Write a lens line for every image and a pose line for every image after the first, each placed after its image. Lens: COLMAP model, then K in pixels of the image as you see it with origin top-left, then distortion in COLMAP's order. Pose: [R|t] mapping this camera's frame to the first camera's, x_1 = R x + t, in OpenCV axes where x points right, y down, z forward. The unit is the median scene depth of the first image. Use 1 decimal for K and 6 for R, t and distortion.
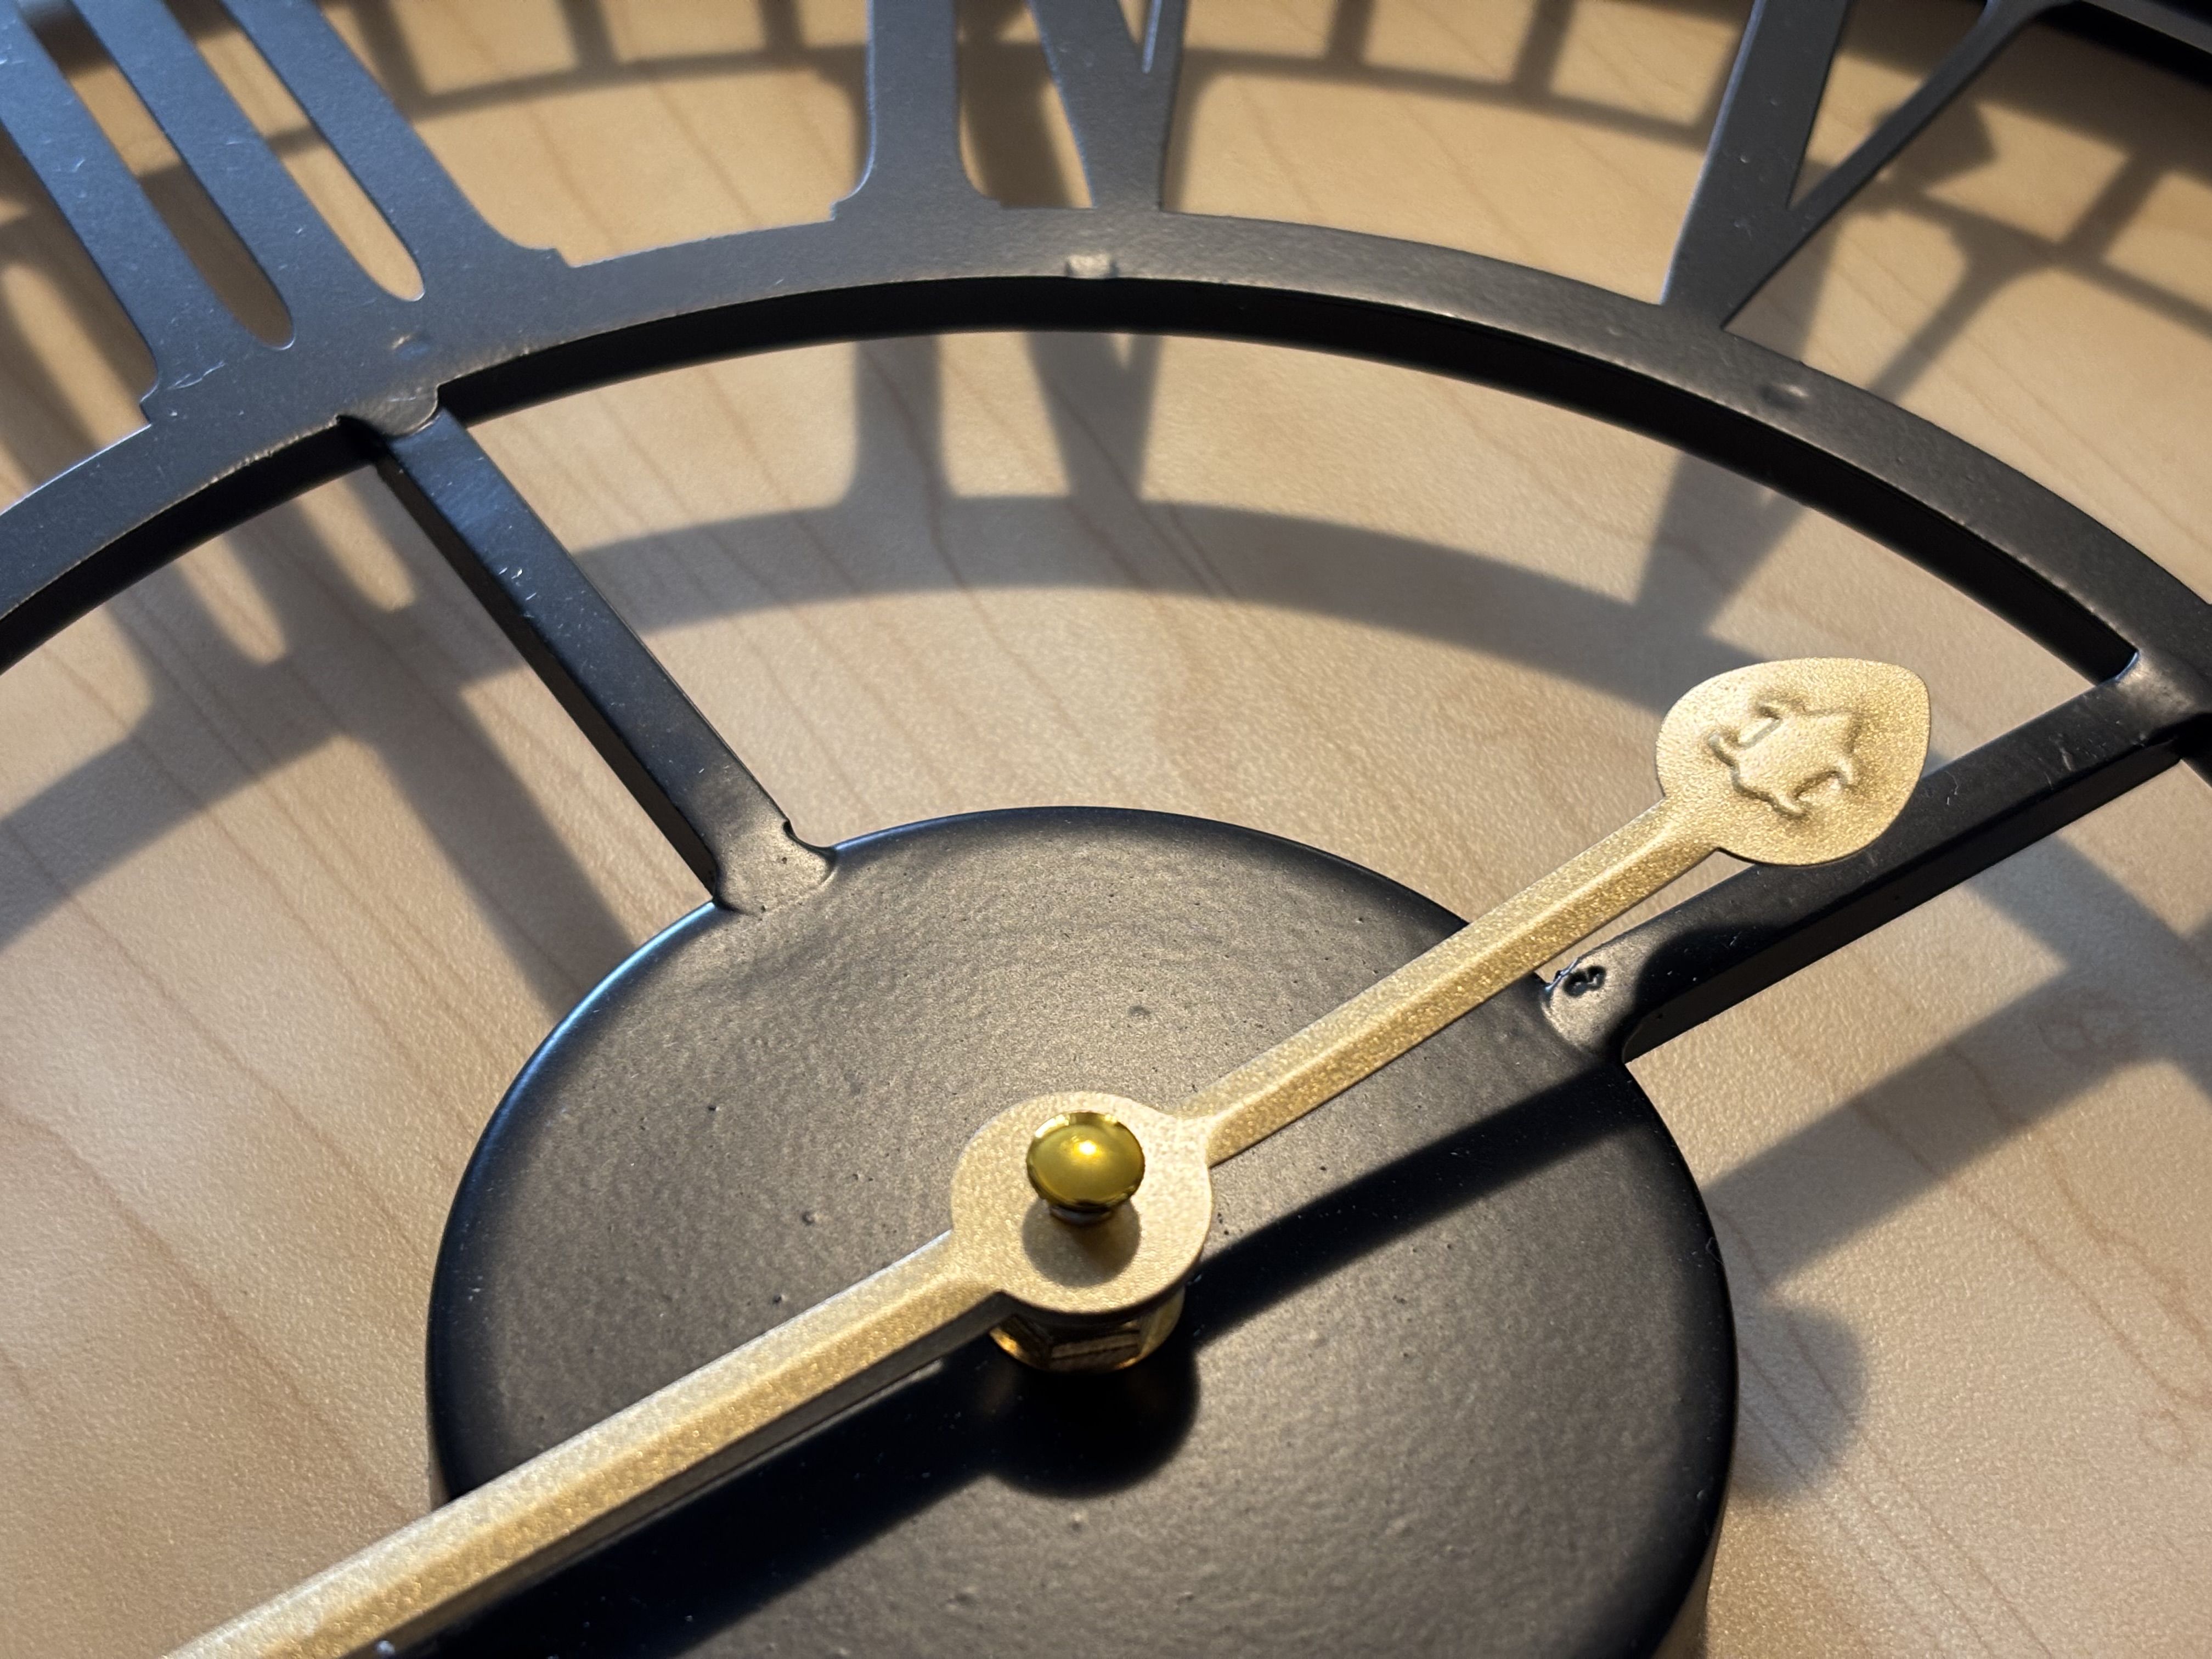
lens RADIAL K [[3455.3, 0, 1106.0], [0, 3455.3, 829.5], [0, 0, 1]] dist [0.308970, -1.534304]
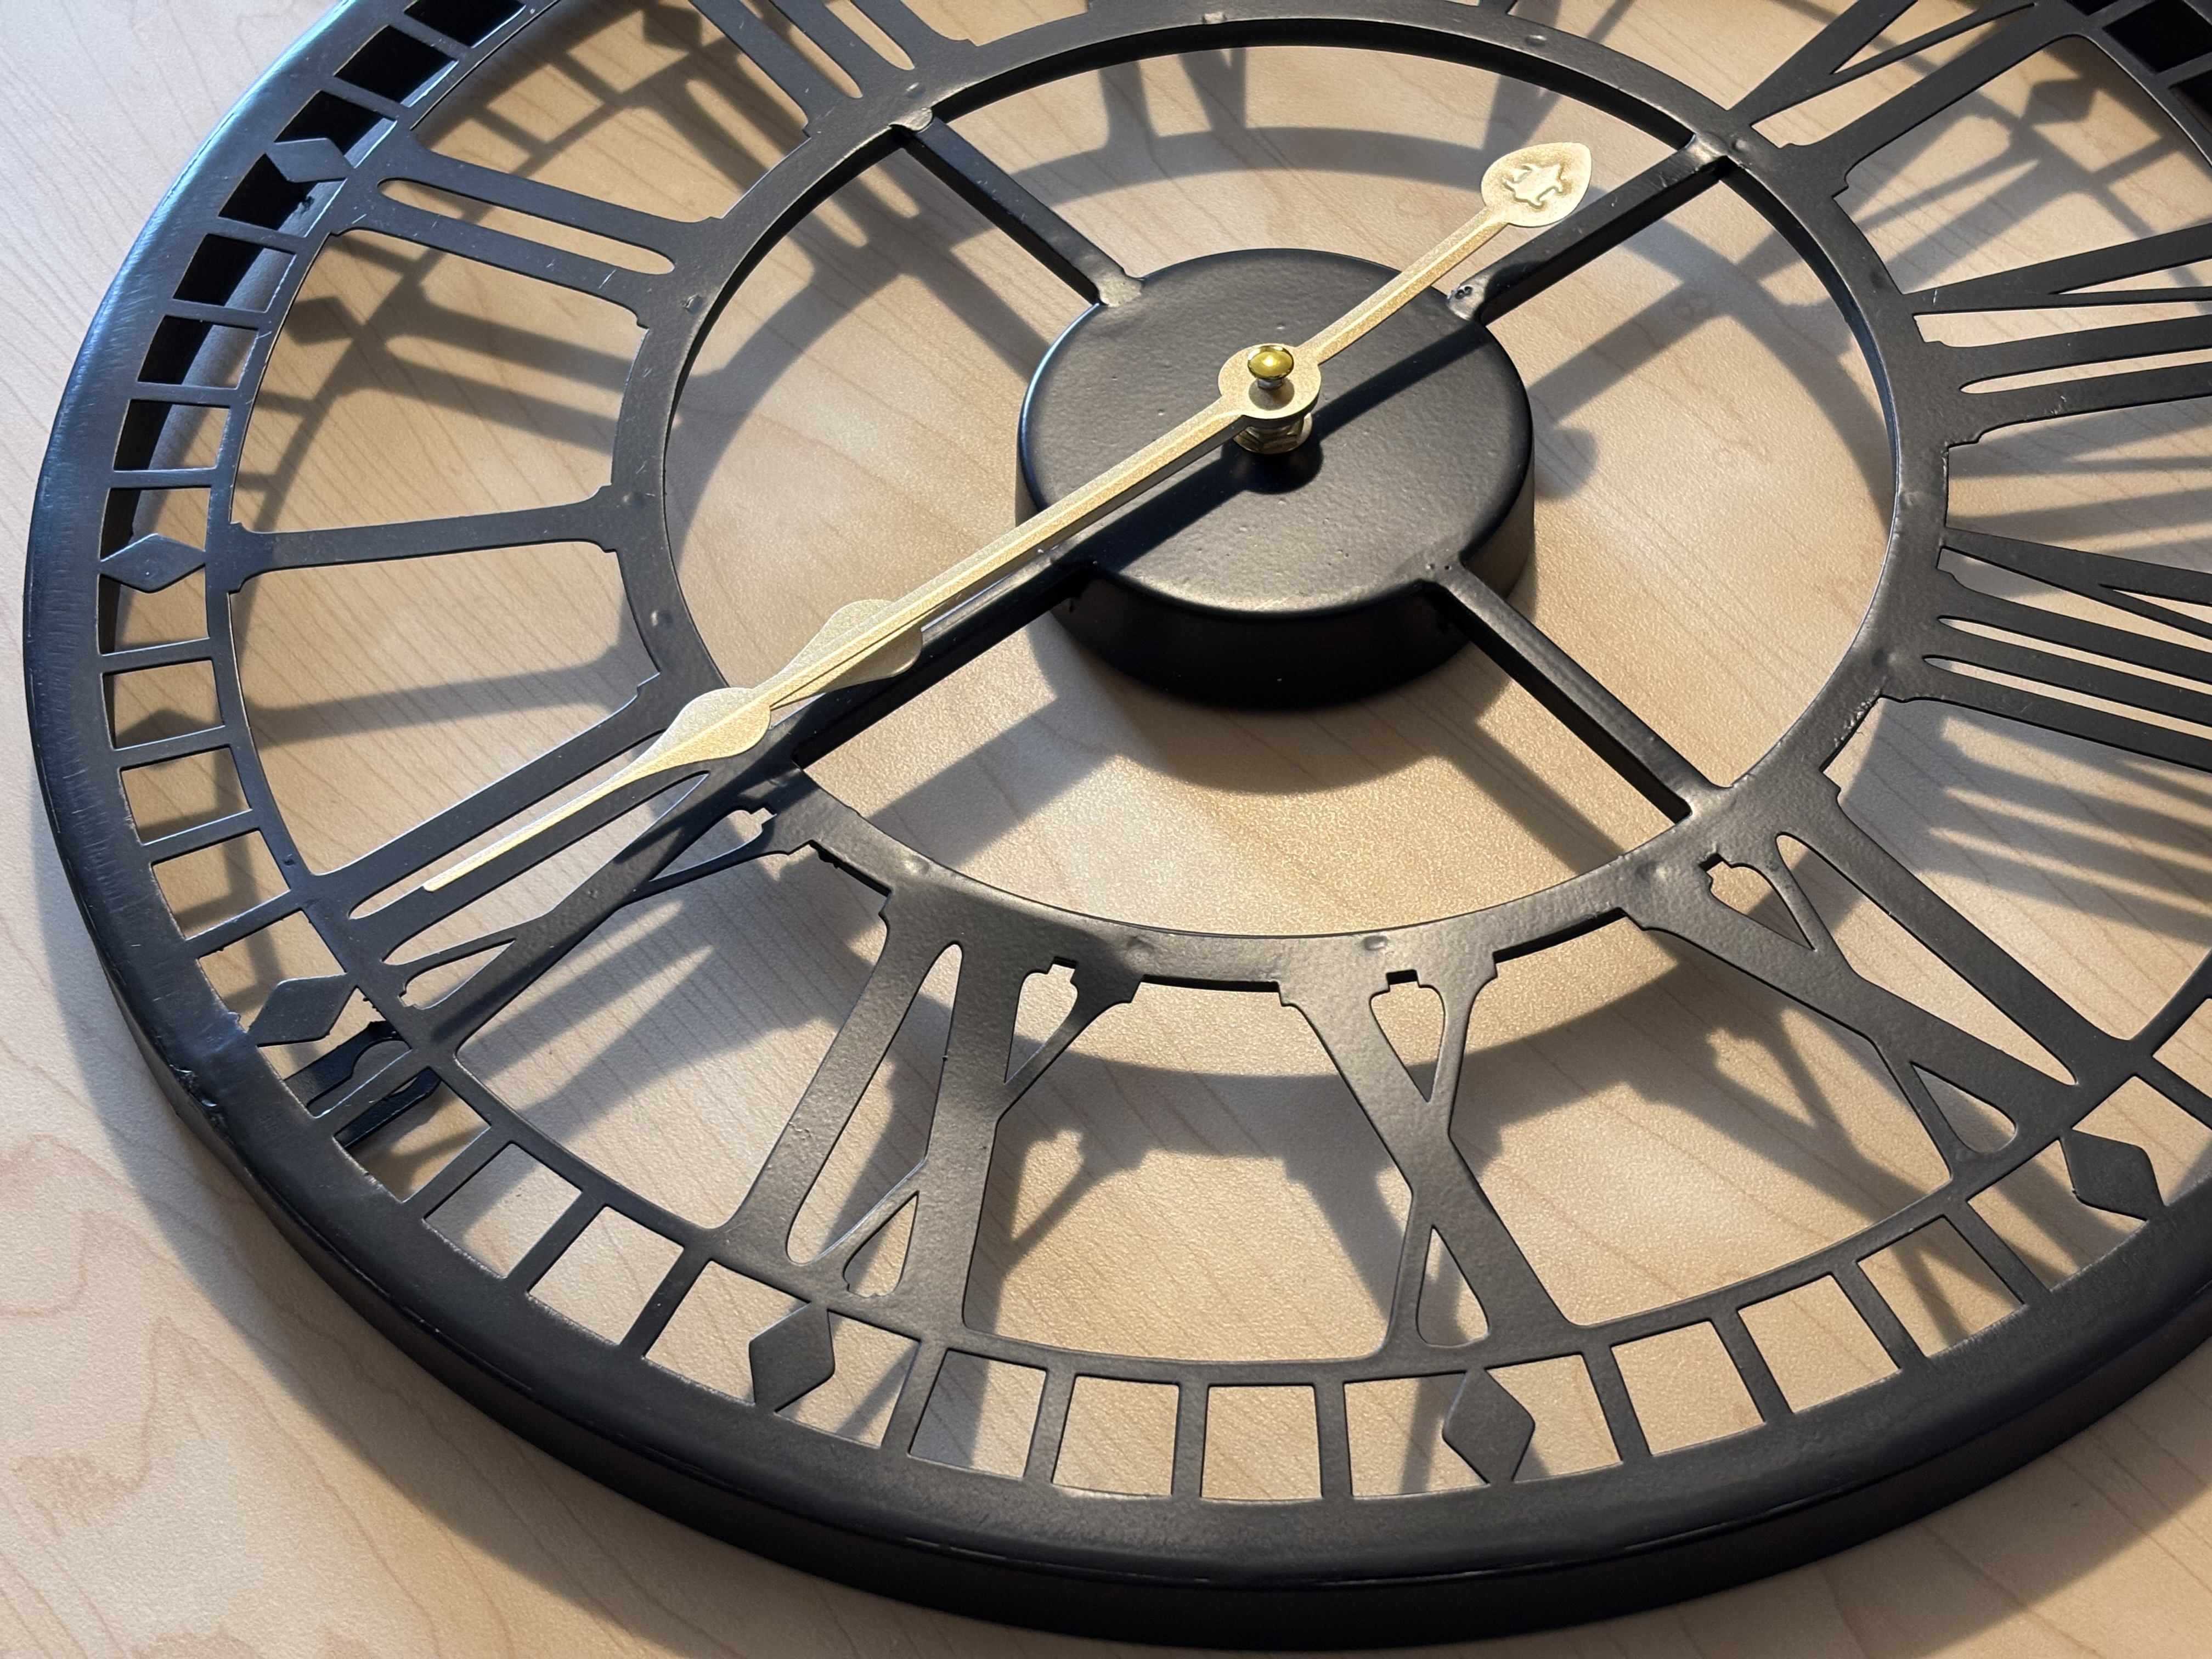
lens RADIAL K [[3455.3, 0, 1106.0], [0, 3455.3, 829.5], [0, 0, 1]] dist [0.308970, -1.534304]
pose [[0.993806, -0.110535, -0.011441, -0.106827], [0.111013, 0.992157, 0.057455, 0.216053], [0.005001, -0.058369, 0.998283, -1.256282]]
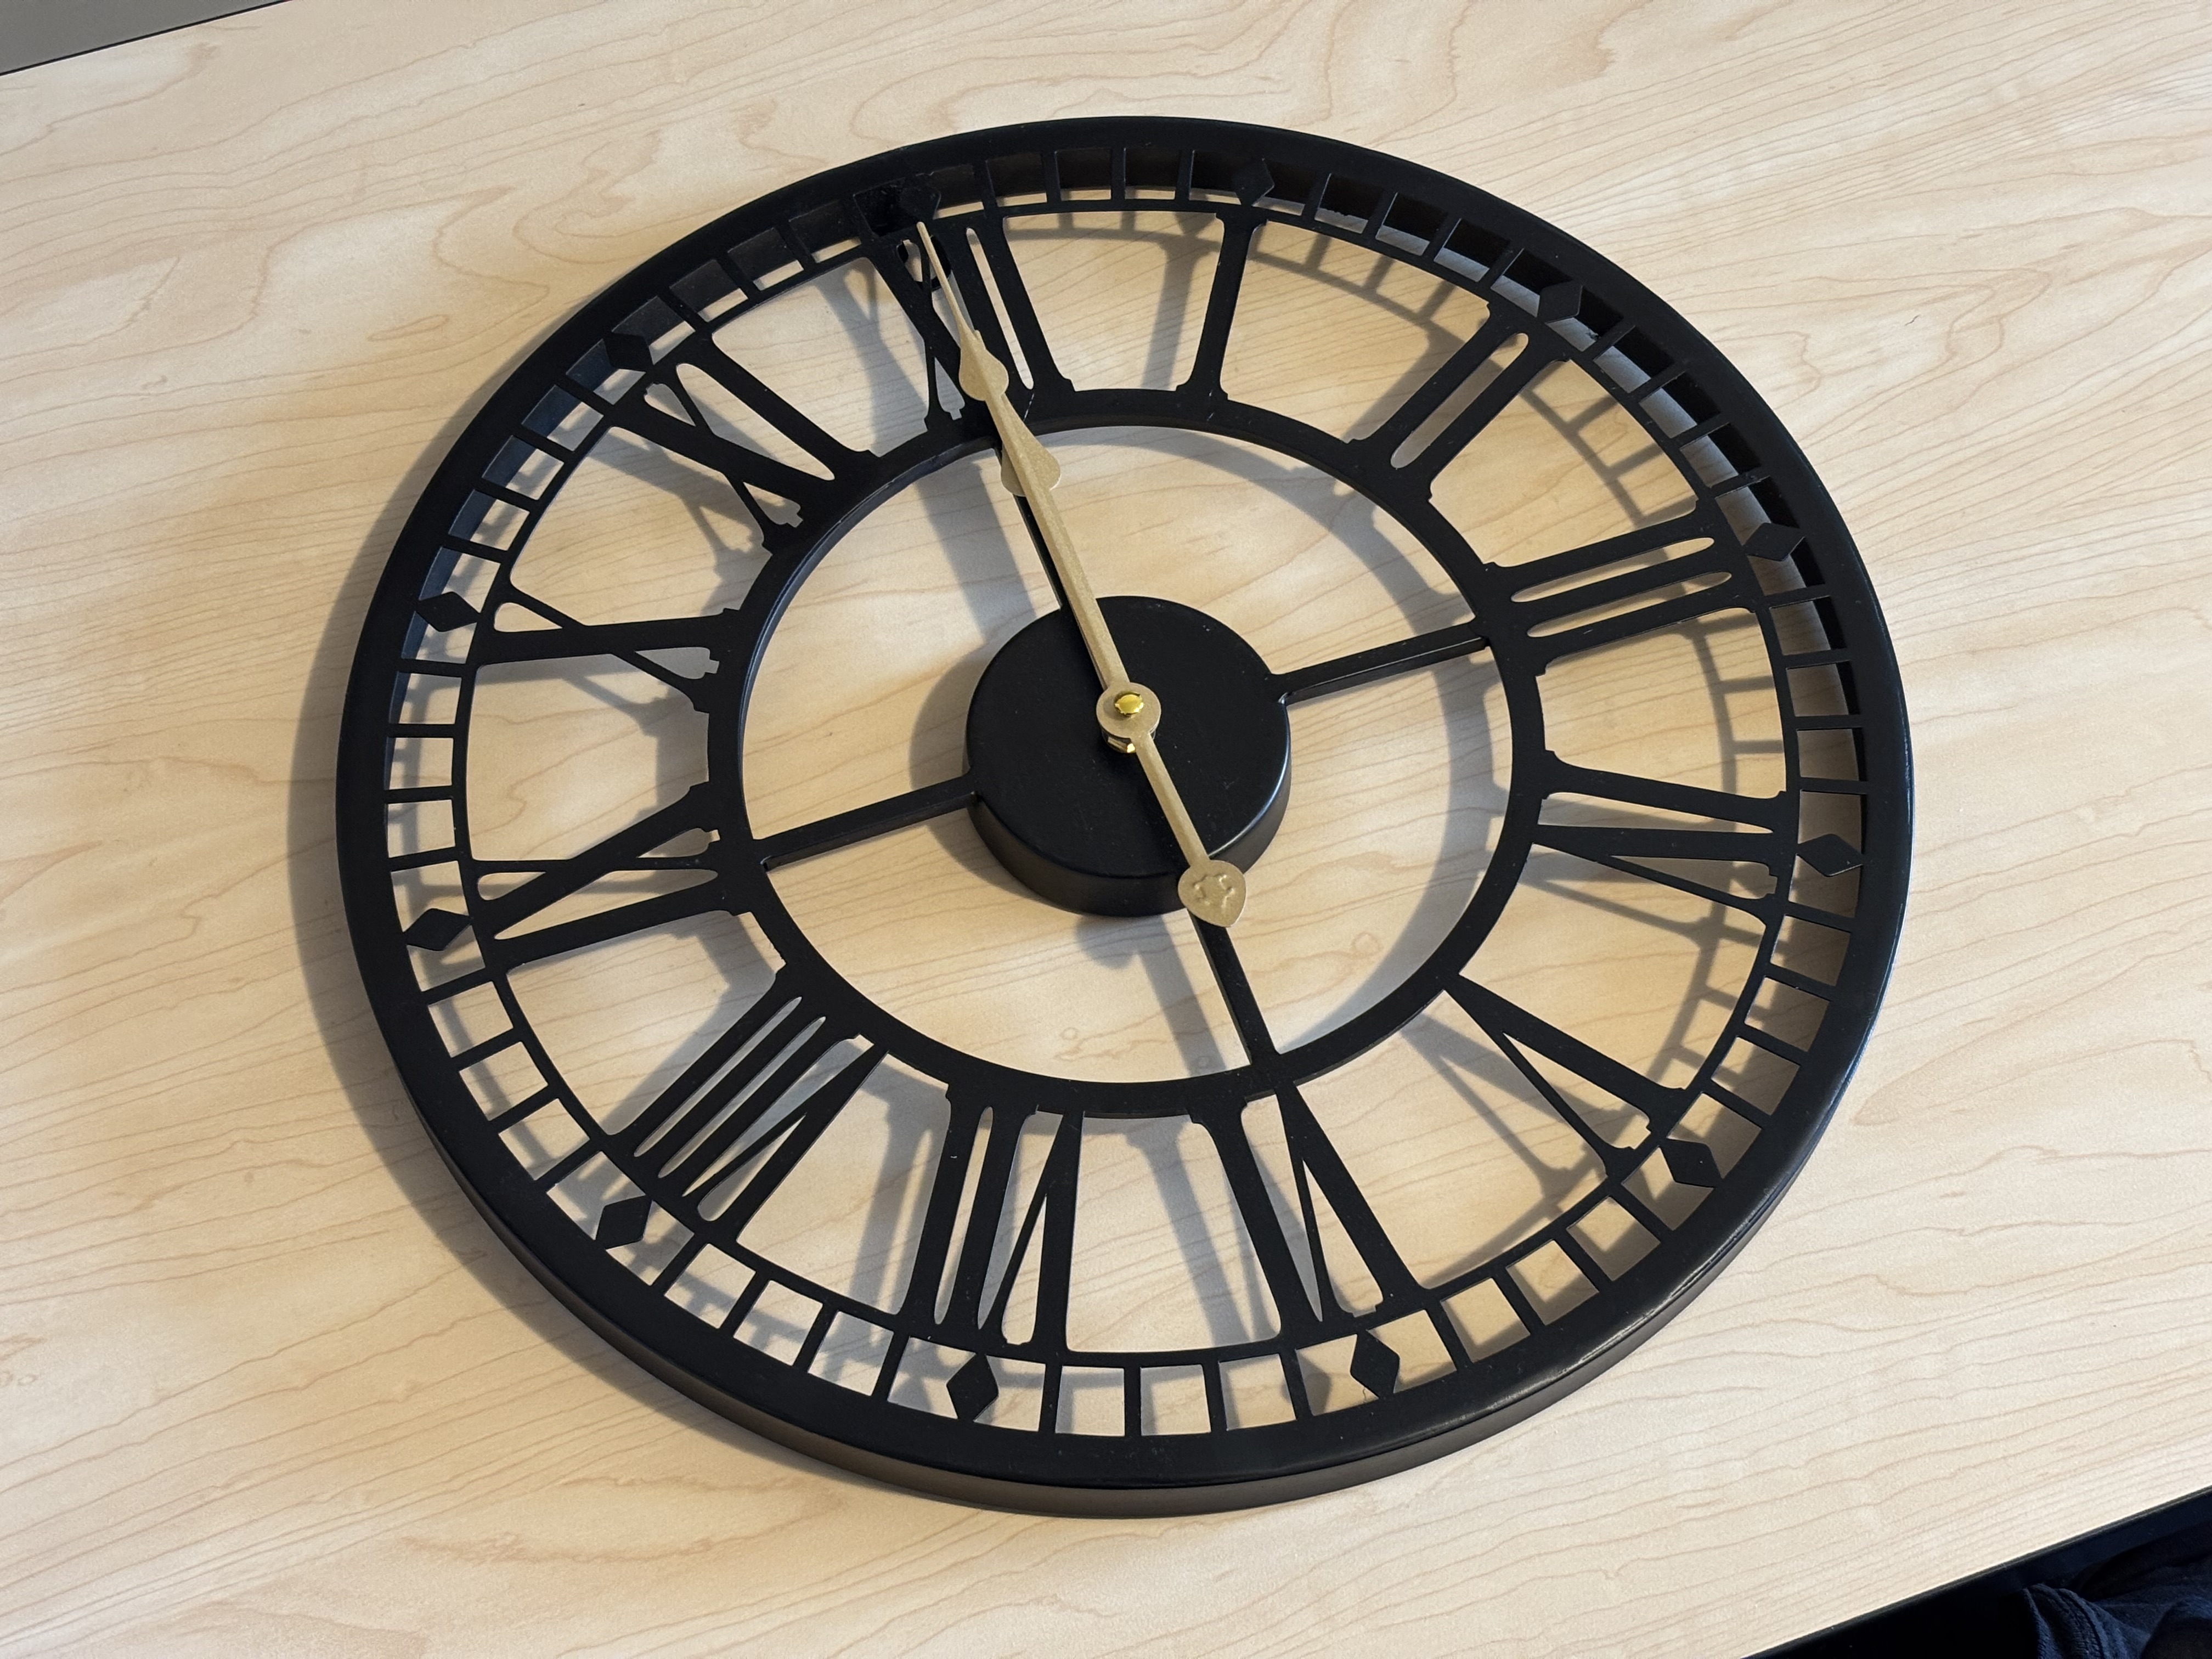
lens RADIAL K [[3455.3, 0, 1106.0], [0, 3455.3, 829.5], [0, 0, 1]] dist [0.308970, -1.534304]
pose [[-0.243240, 0.840550, -0.484056, 1.646750], [-0.751677, 0.152057, 0.641763, -1.944203], [0.613038, 0.519956, 0.594836, -1.077717]]
